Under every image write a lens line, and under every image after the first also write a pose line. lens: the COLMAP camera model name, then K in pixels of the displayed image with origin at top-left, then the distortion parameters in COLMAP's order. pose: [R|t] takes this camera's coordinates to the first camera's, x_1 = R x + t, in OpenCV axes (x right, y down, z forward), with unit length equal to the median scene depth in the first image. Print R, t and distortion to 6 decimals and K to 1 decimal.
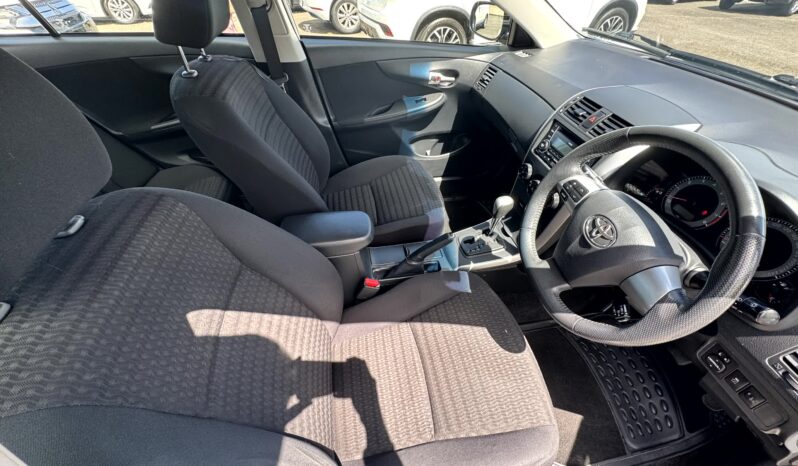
lens RADIAL K [[318.7, 0, 399.0], [0, 318.7, 233.0], [0, 0, 1]] dist [-0.000339, -0.000020]
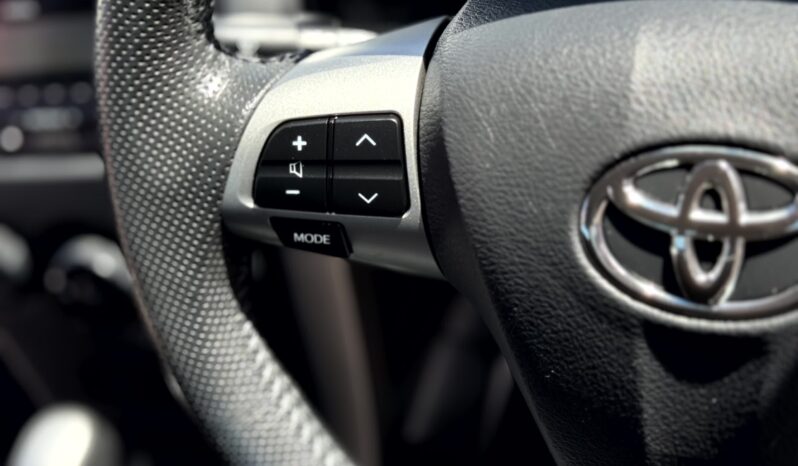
lens RADIAL K [[1159.9, 0, 399.0], [0, 1159.9, 233.0], [0, 0, 1]] dist [0.039331, 0.043631]
pose [[0.453016, -0.722531, 0.522231, 0.291305], [0.800175, 0.587814, 0.119146, -0.177456], [-0.393061, 0.363901, 0.844440, 0.606057]]
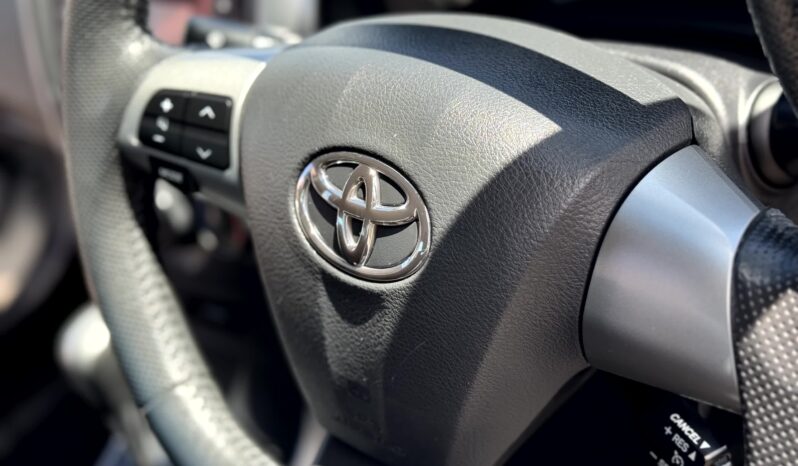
lens RADIAL K [[1159.9, 0, 399.0], [0, 1159.9, 233.0], [0, 0, 1]] dist [0.039331, 0.043631]
pose [[0.709259, -0.572626, 0.411157, 0.331045], [0.647911, 0.759340, -0.060121, 0.063877], [-0.277781, 0.309035, 0.909580, 0.312984]]
